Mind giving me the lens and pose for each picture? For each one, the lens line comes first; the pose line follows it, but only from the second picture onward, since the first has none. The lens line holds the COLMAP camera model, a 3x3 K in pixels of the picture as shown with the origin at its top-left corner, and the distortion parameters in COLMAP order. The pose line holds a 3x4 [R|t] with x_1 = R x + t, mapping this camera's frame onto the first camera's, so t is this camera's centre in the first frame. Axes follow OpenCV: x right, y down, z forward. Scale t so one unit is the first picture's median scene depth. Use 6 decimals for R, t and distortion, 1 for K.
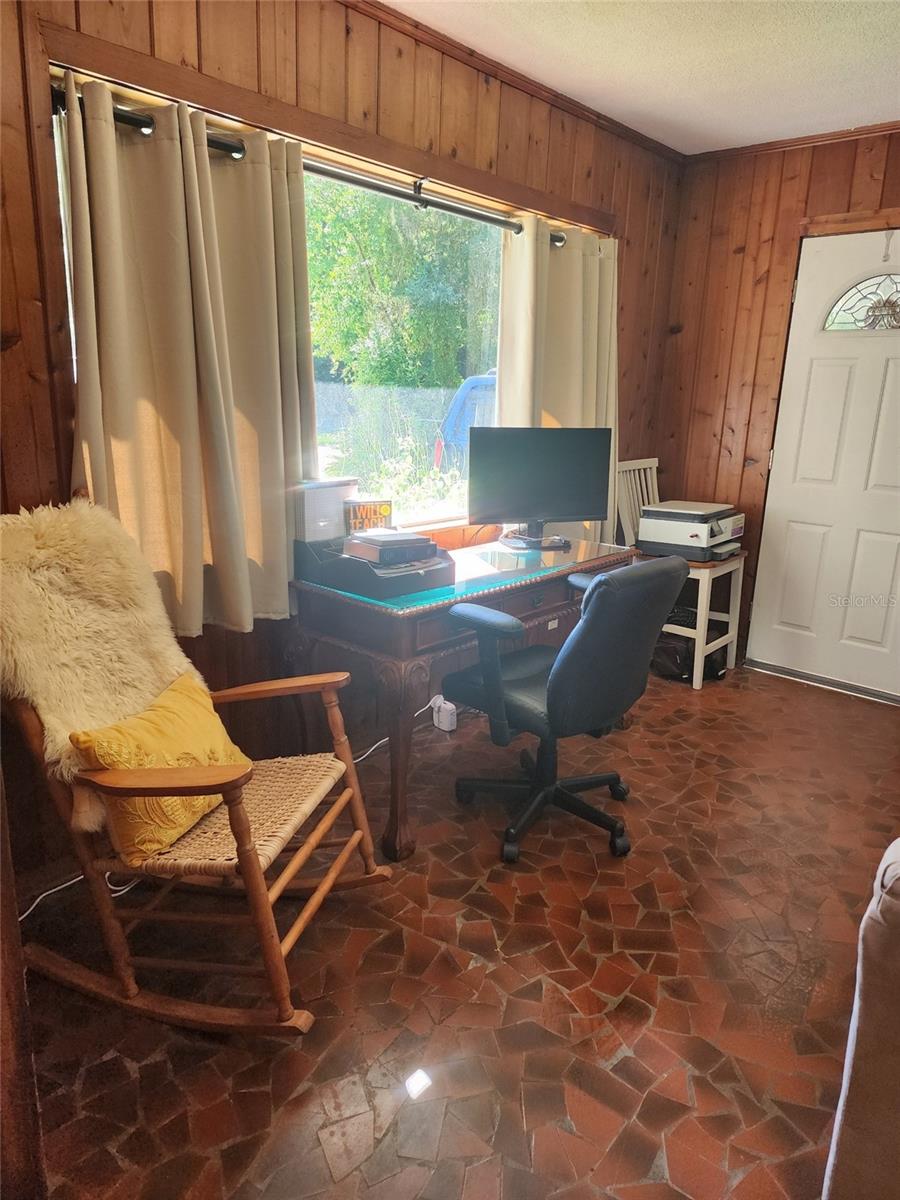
lens RADIAL K [[806.5, 0, 467.5], [0, 806.5, 586.7], [0, 0, 1]] dist [0.044651, -0.034258]
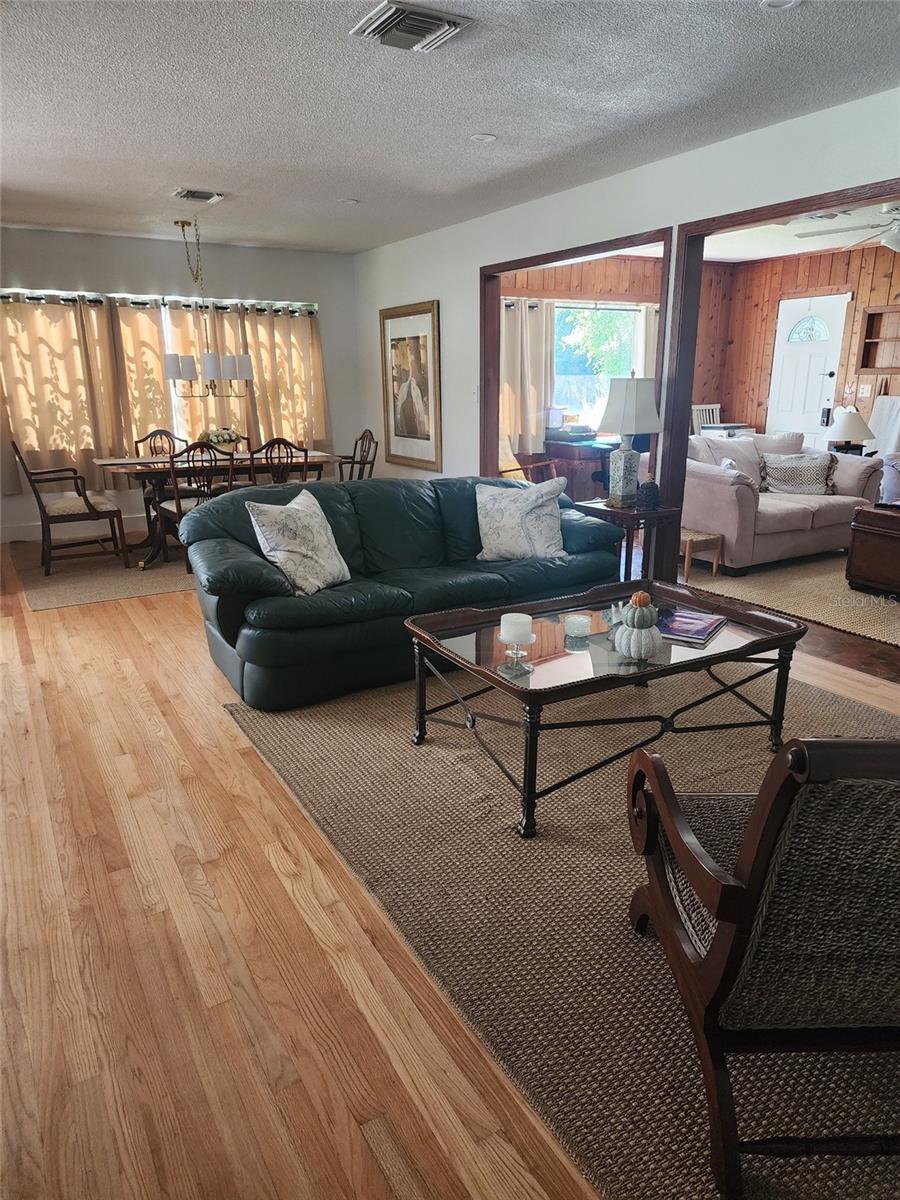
lens RADIAL K [[806.5, 0, 454.2], [0, 806.5, 620.6], [0, 0, 1]] dist [0.044651, -0.034258]
pose [[0.941688, 0.063690, -0.330404, 0.468778], [-0.046404, 0.997122, 0.059953, 0.455871], [0.333272, -0.041125, 0.941934, -1.845387]]
